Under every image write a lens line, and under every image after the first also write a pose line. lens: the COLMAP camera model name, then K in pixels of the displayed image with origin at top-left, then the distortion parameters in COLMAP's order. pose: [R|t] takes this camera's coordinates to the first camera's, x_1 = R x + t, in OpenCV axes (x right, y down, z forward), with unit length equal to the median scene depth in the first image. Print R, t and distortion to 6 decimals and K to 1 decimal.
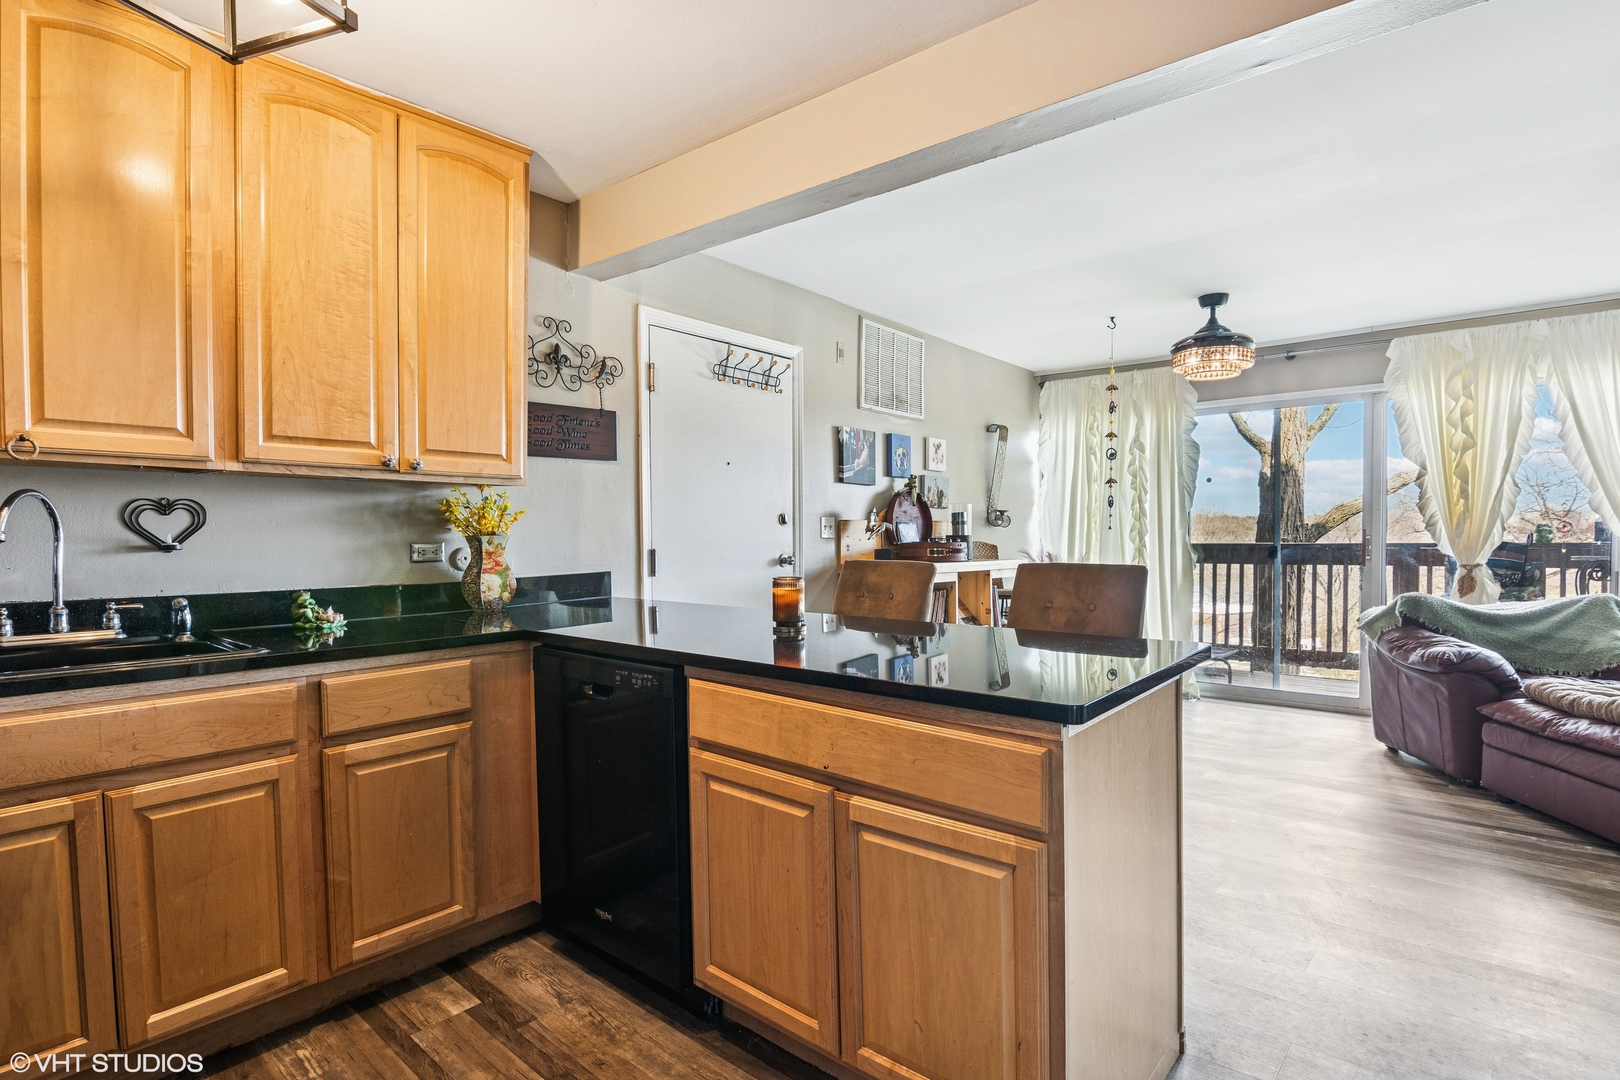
lens RADIAL K [[802.6, 0, 805.1], [0, 802.6, 558.7], [0, 0, 1]] dist [-0.013444, -0.004992]
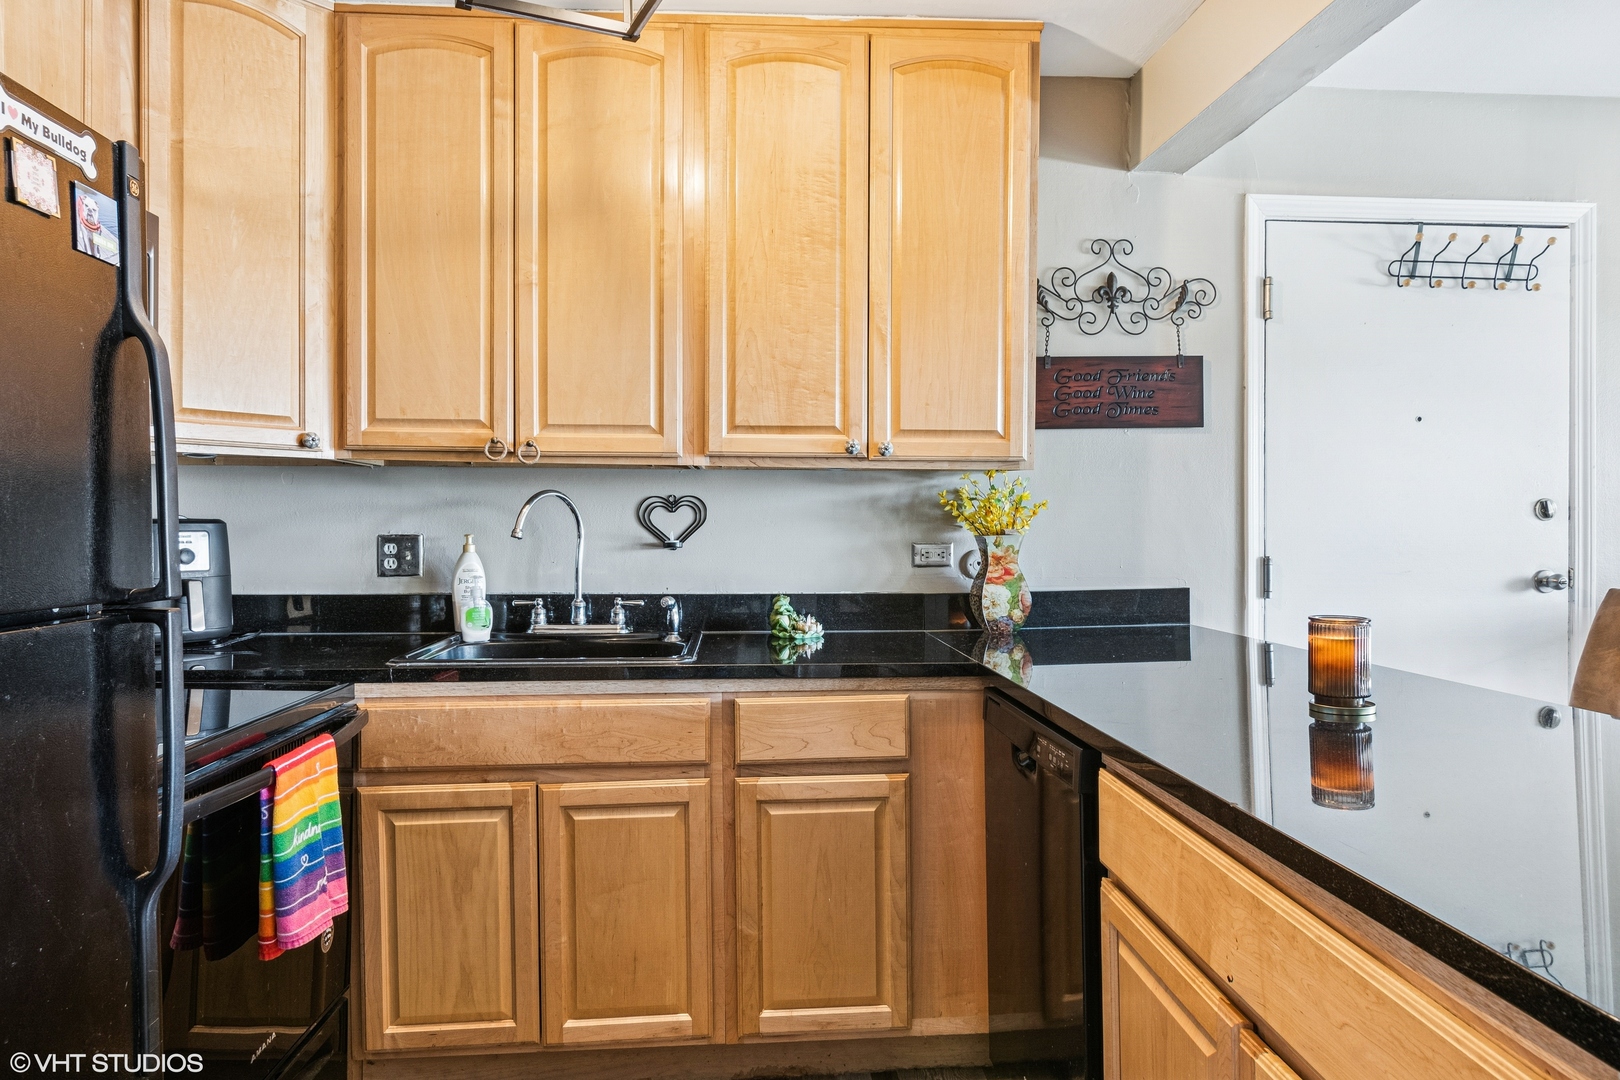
lens RADIAL K [[1026.8, 0, 815.0], [0, 1026.8, 524.4], [0, 0, 1]] dist [0.001328, 0.006181]
pose [[0.709378, 0.004398, -0.704815, 0.160229], [-0.026124, 0.999457, -0.020056, -0.013121], [0.704344, 0.032640, 0.709108, 0.151882]]
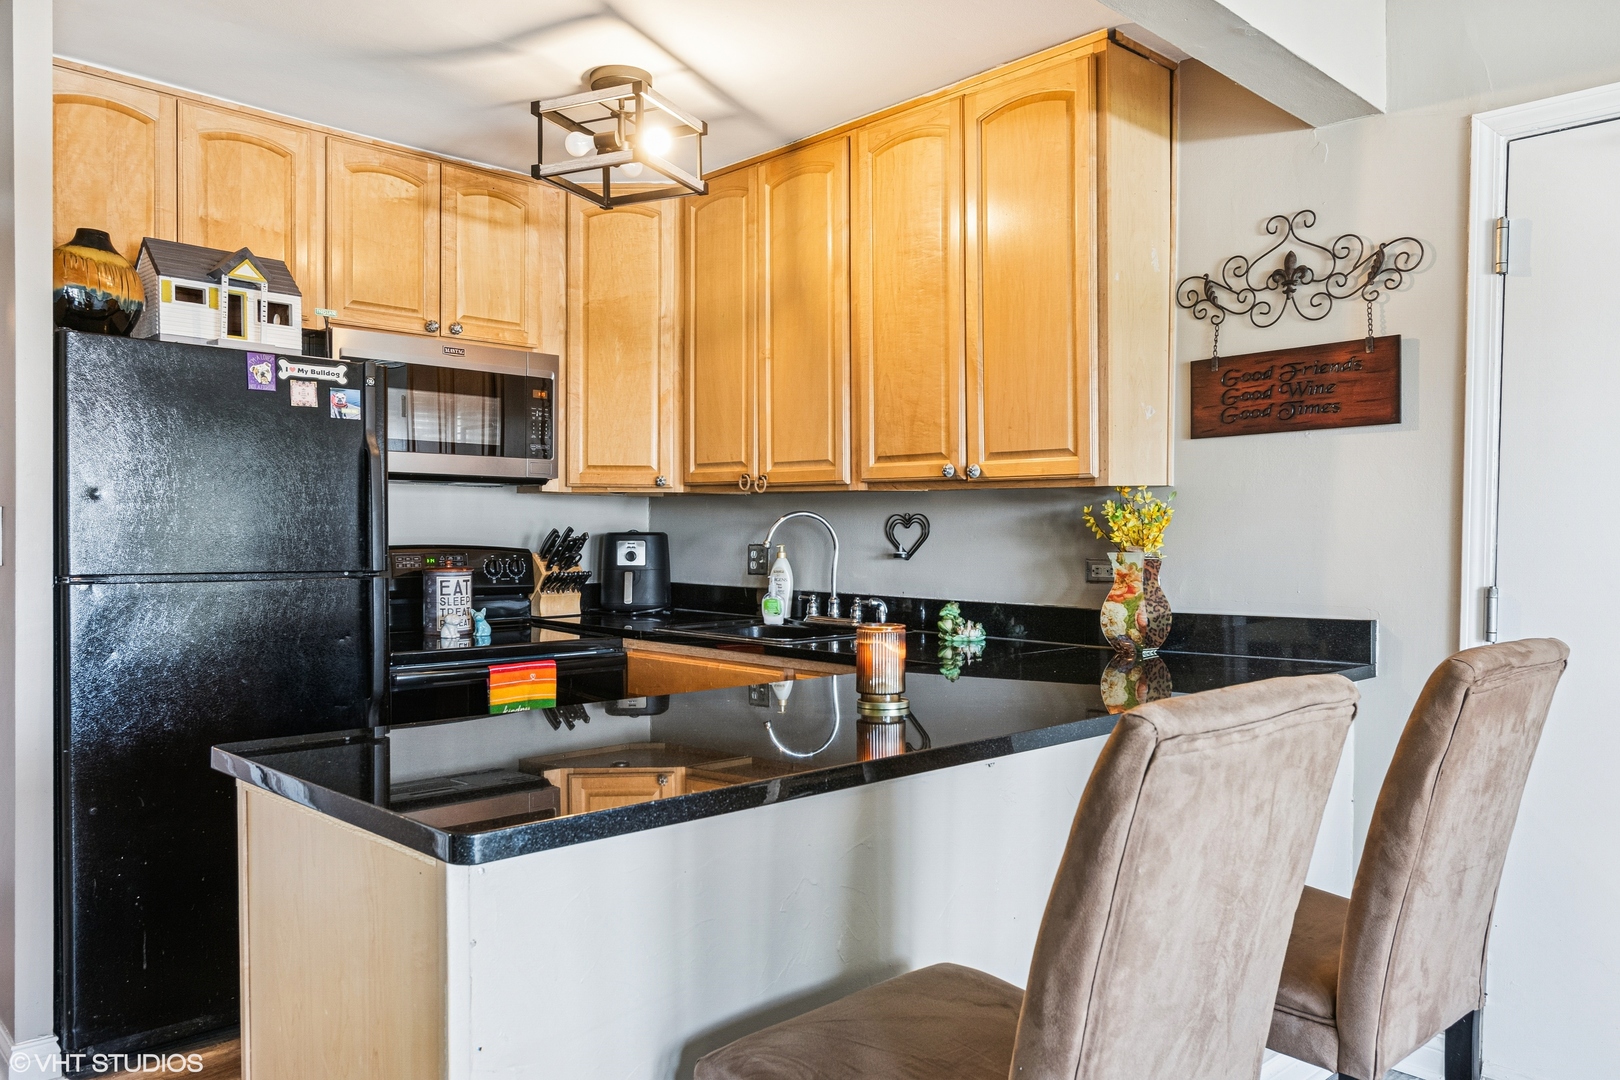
lens RADIAL K [[1167.0, 0, 808.7], [0, 1167.0, 551.9], [0, 0, 1]] dist [0.011217, -0.007031]
pose [[-0.089362, 0.021122, -0.995775, 0.649865], [-0.038575, 0.998952, 0.024651, -0.039907], [0.995252, 0.040615, -0.088453, 0.712874]]
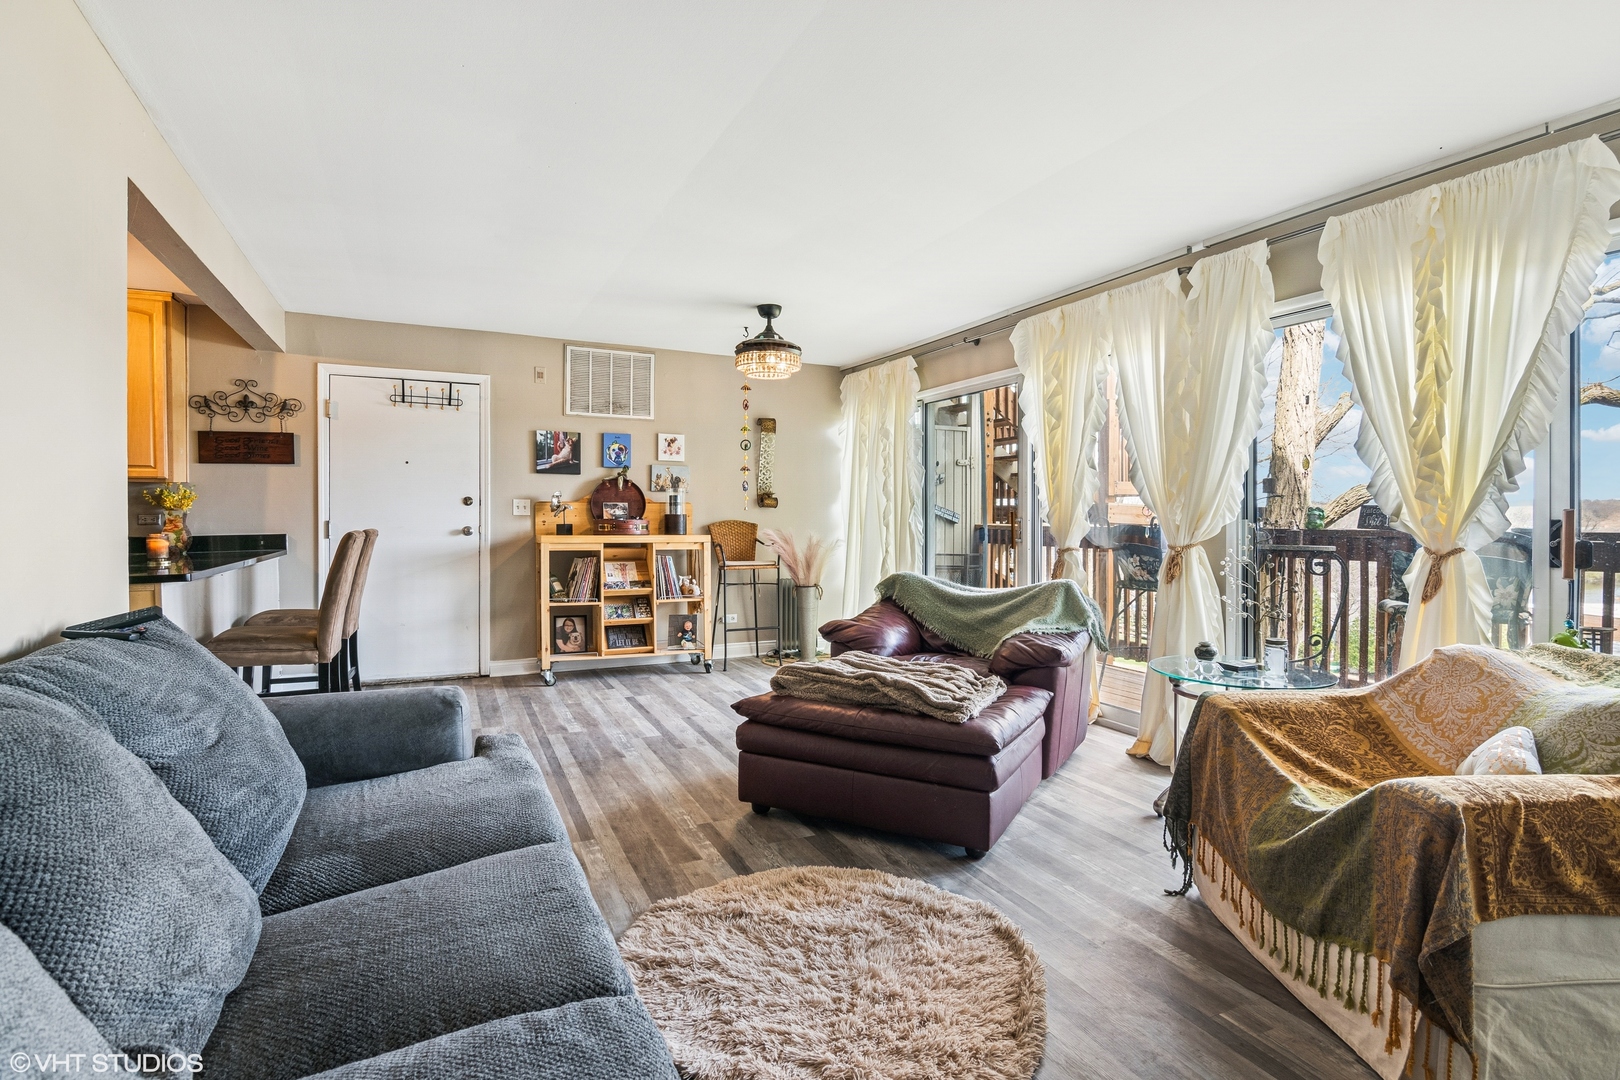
lens RADIAL K [[802.6, 0, 814.1], [0, 802.6, 531.6], [0, 0, 1]] dist [-0.013444, -0.004992]
pose [[0.917602, 0.015230, -0.397209, 1.418110], [-0.019746, 0.999779, -0.007282, 0.002095], [0.397010, 0.014525, 0.917699, -0.034204]]
